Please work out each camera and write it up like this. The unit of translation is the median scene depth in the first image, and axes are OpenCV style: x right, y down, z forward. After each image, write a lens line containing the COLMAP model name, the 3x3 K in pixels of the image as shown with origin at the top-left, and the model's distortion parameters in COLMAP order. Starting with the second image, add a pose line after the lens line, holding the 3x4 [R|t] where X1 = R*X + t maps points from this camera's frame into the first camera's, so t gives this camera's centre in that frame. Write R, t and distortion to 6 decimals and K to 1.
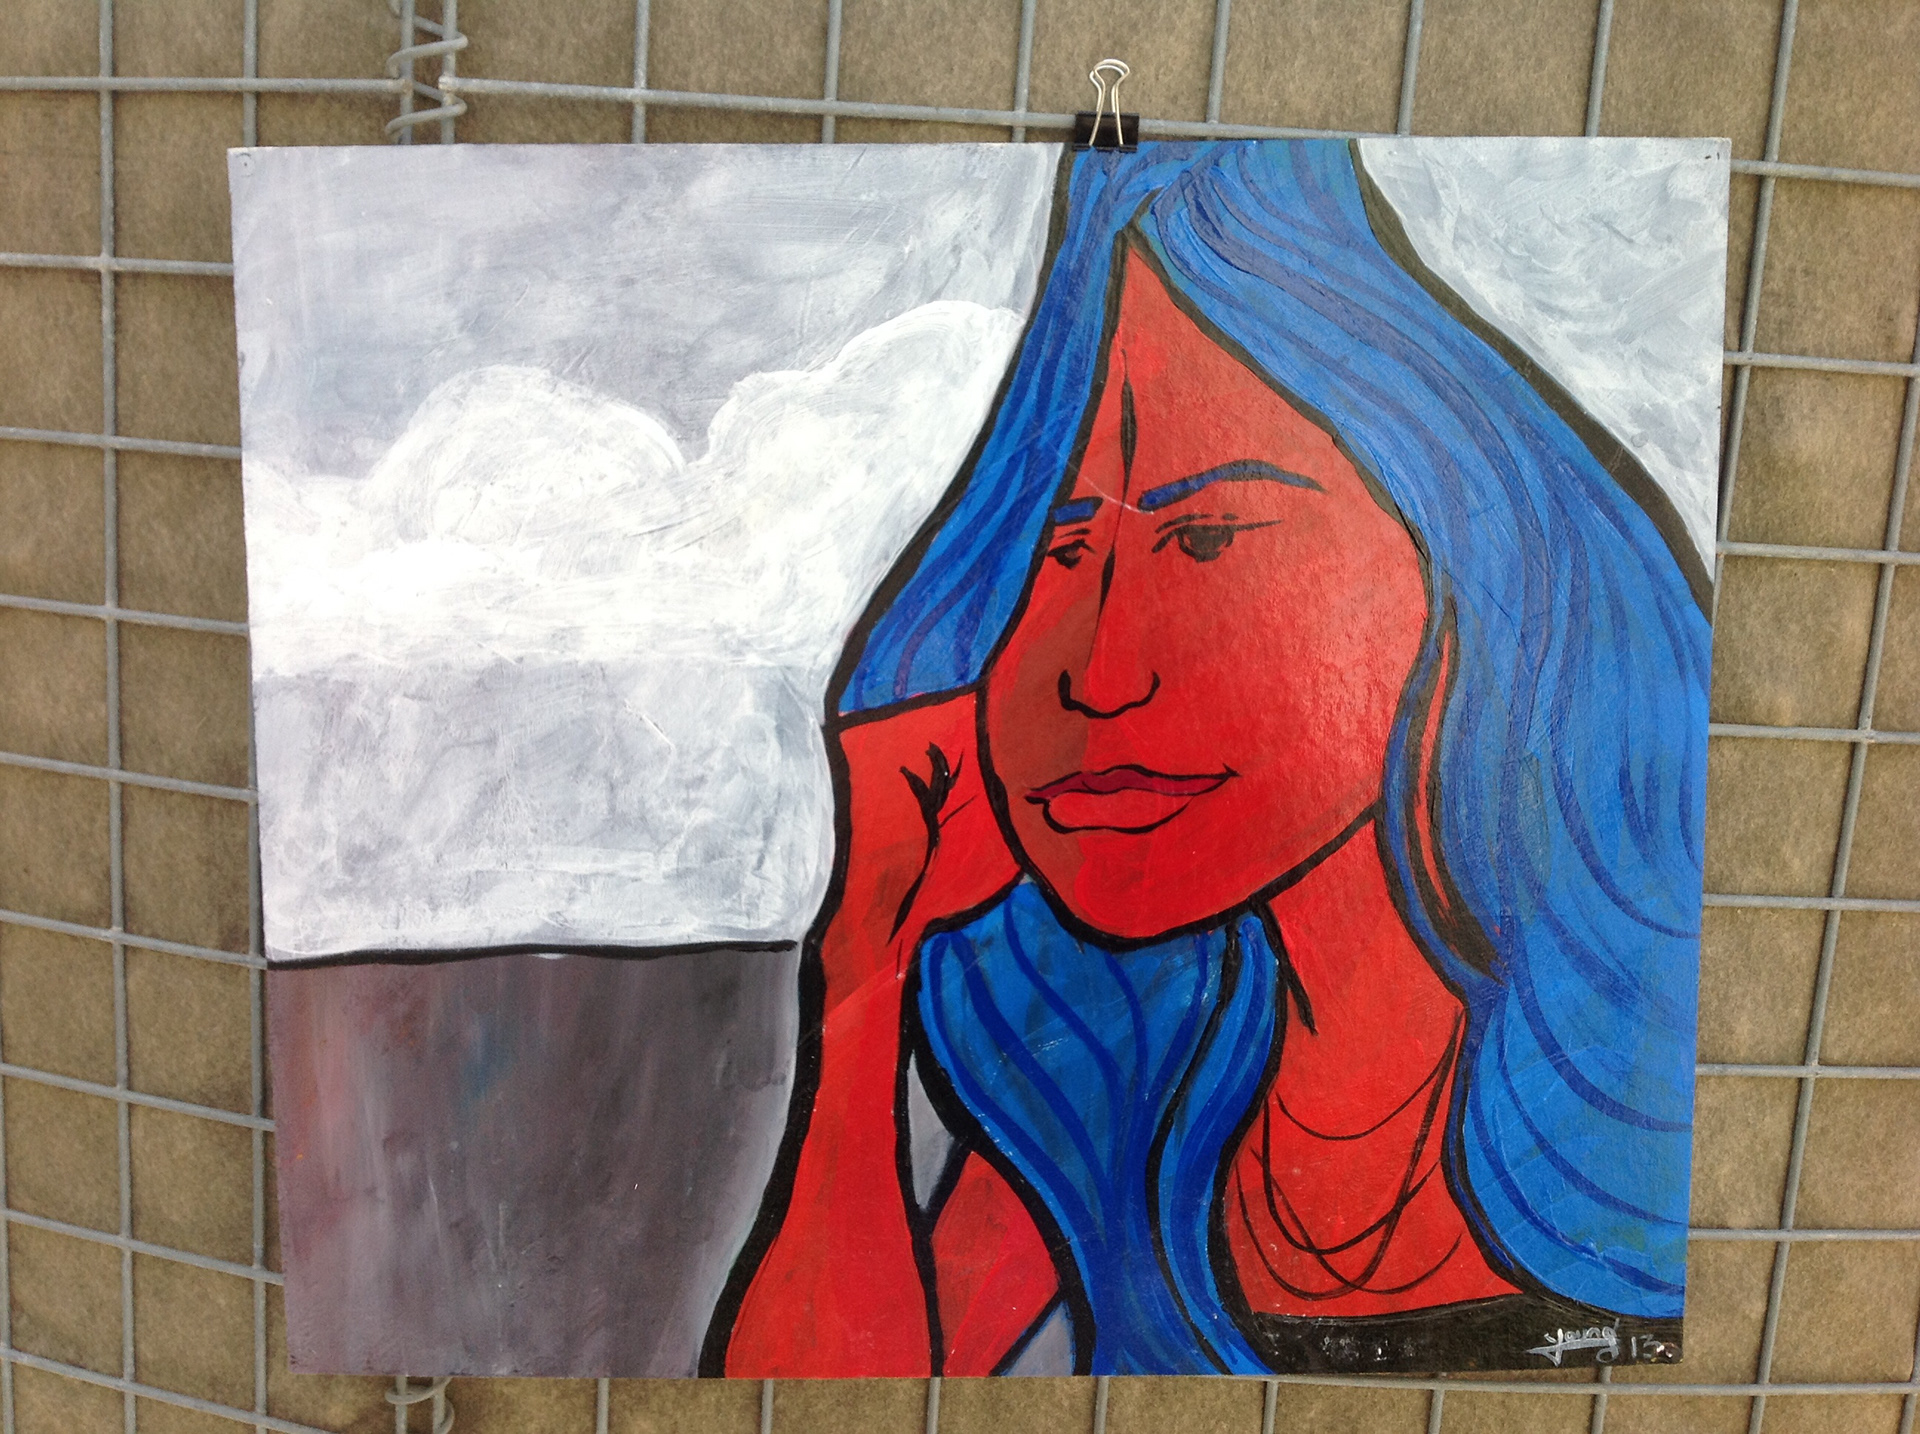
lens RADIAL K [[1915.5, 0, 927.4], [0, 1915.5, 734.1], [0, 0, 1]] dist [0.104849, -0.273515]
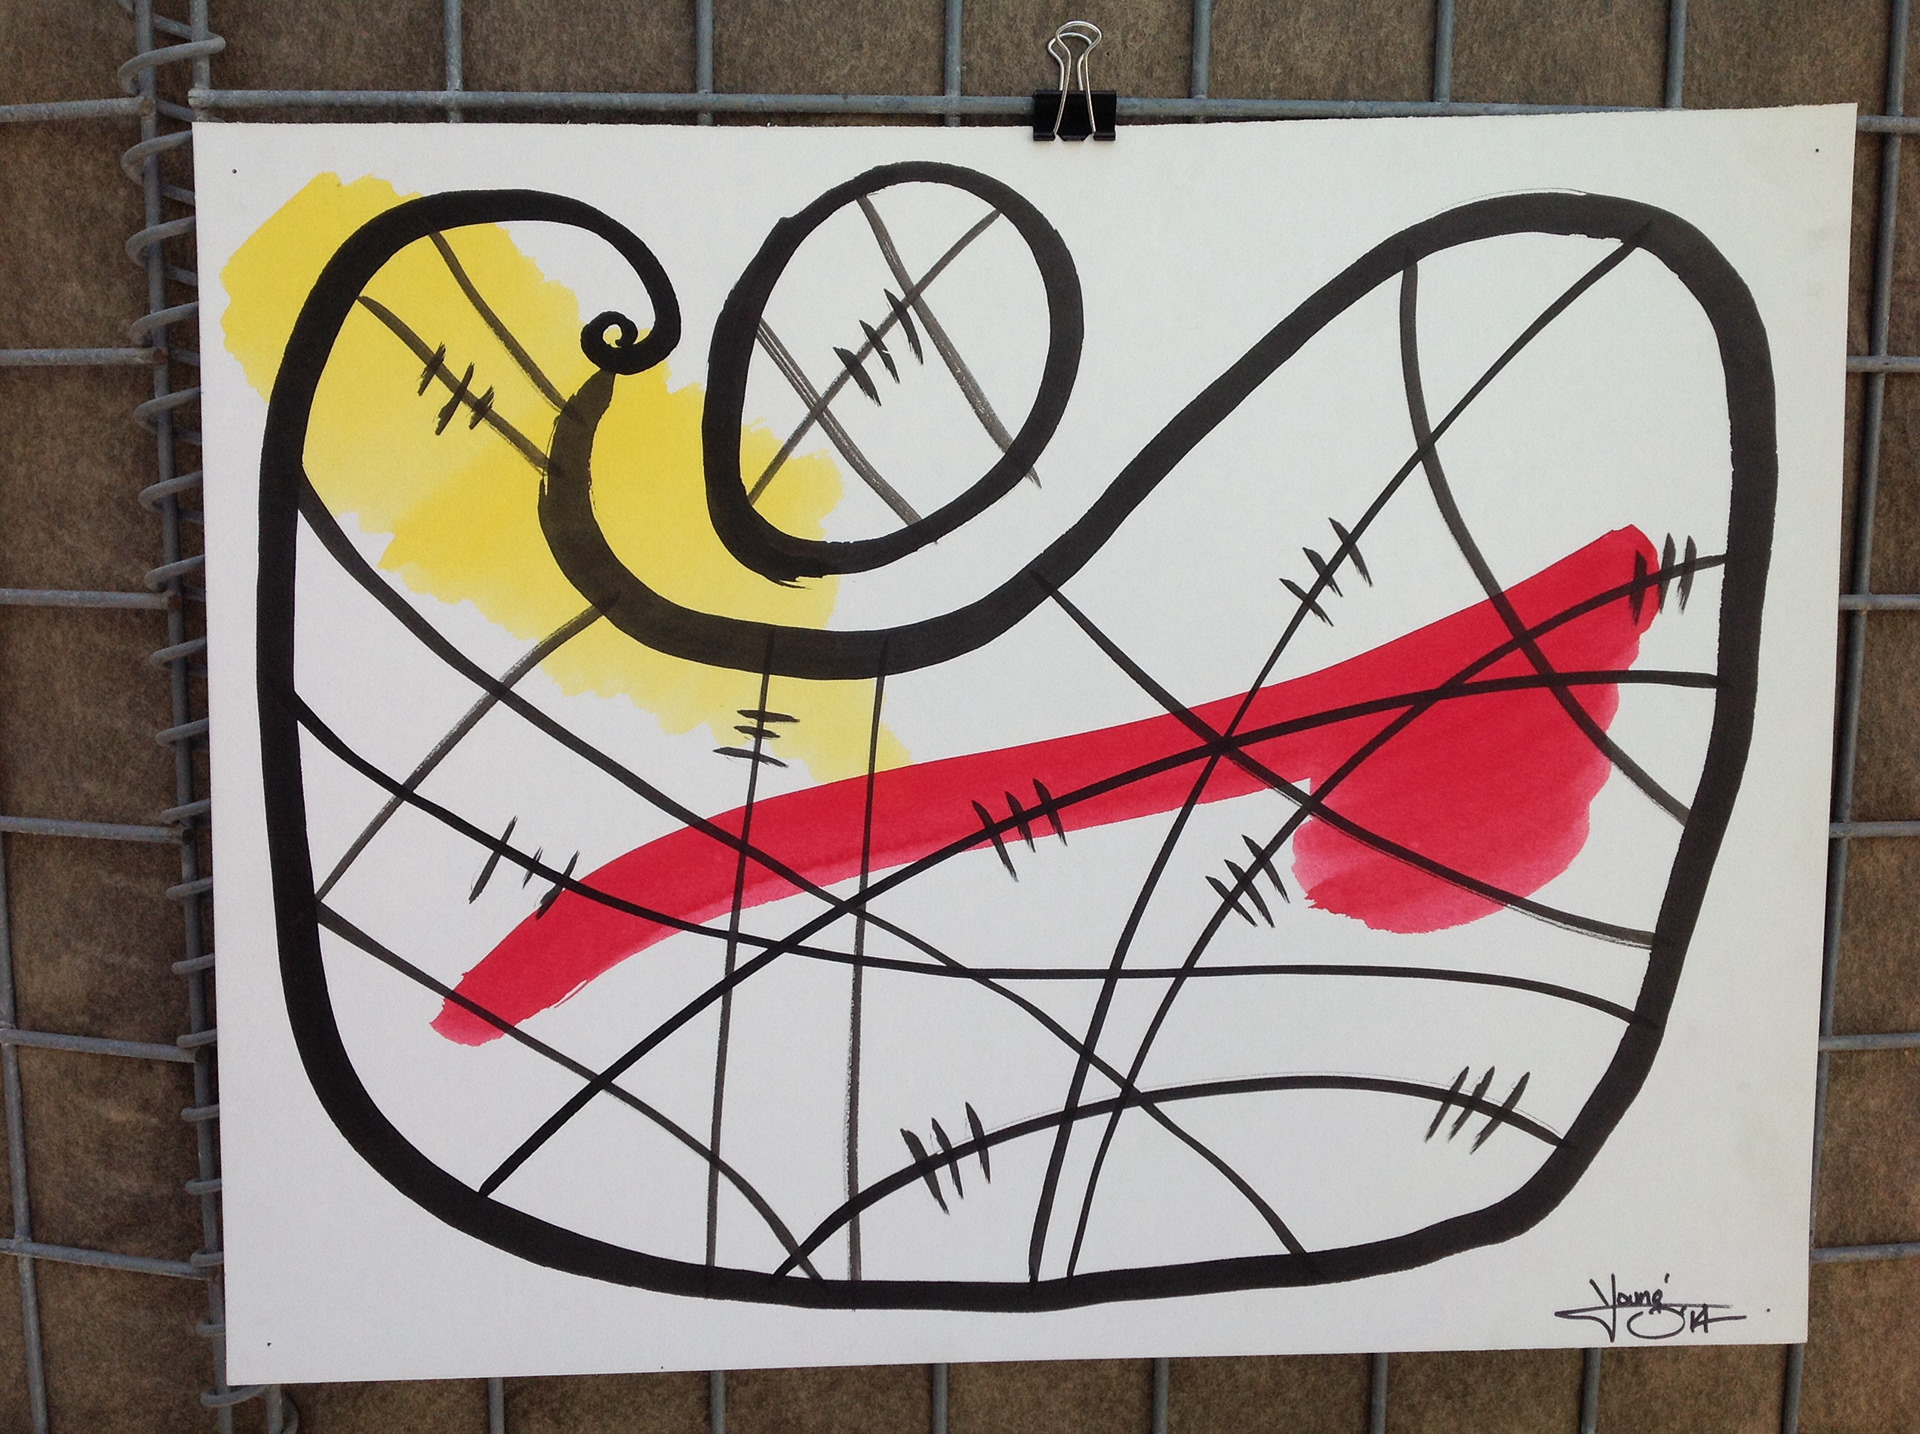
lens RADIAL K [[1899.0, 0, 903.1], [0, 1899.0, 726.6], [0, 0, 1]] dist [0.062532, -0.165935]
pose [[0.997040, -0.062739, 0.044437, -0.021160], [0.064374, 0.997262, -0.036386, -0.044254], [-0.042033, 0.039139, 0.998349, 0.248375]]
